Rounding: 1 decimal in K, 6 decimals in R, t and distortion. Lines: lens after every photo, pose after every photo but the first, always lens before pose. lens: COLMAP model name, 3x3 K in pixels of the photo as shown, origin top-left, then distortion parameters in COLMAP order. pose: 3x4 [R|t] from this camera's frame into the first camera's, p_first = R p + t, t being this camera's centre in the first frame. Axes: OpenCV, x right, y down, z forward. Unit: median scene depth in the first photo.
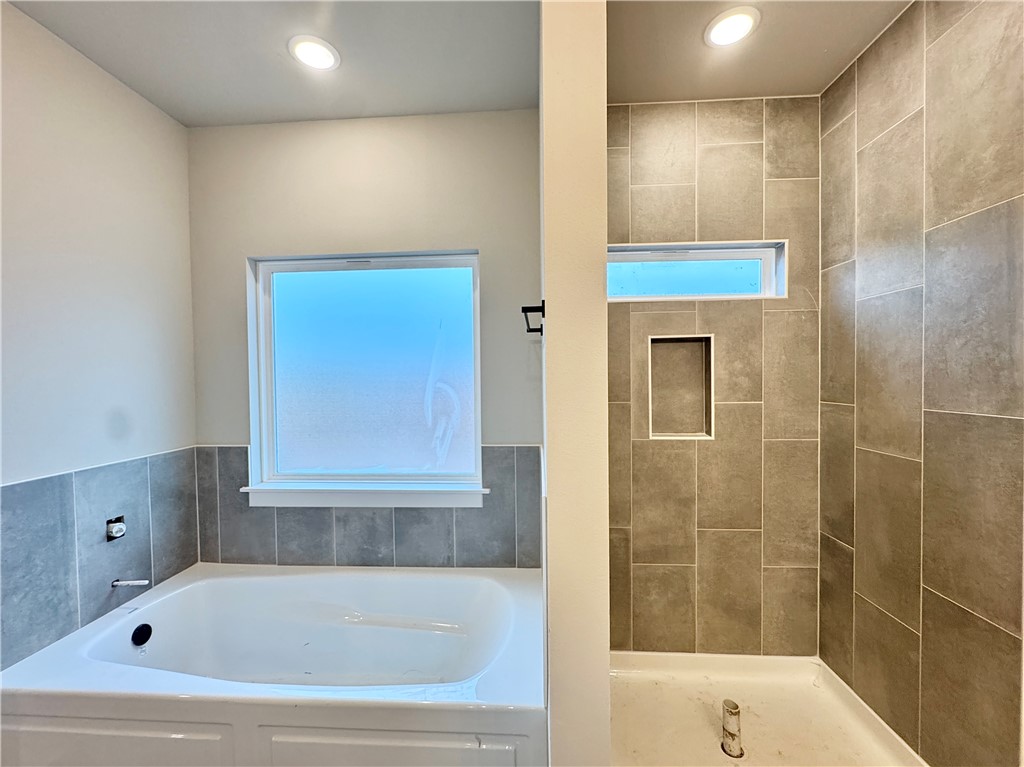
lens RADIAL K [[412.0, 0, 522.1], [0, 412.0, 383.7], [0, 0, 1]] dist [-0.004868, 0.000548]
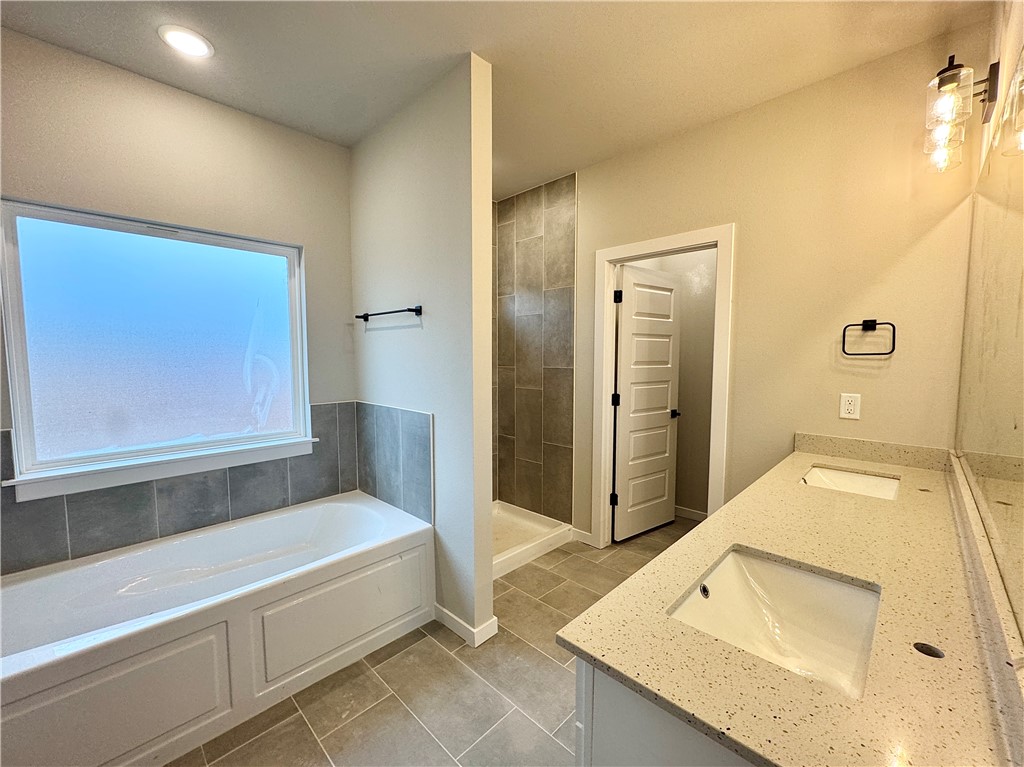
lens RADIAL K [[412.0, 0, 503.1], [0, 412.0, 381.9], [0, 0, 1]] dist [-0.004868, 0.000548]
pose [[0.670347, -0.038738, 0.741036, -0.637280], [0.007062, 0.998924, 0.045831, 0.027201], [-0.742014, -0.025490, 0.669900, -0.281086]]
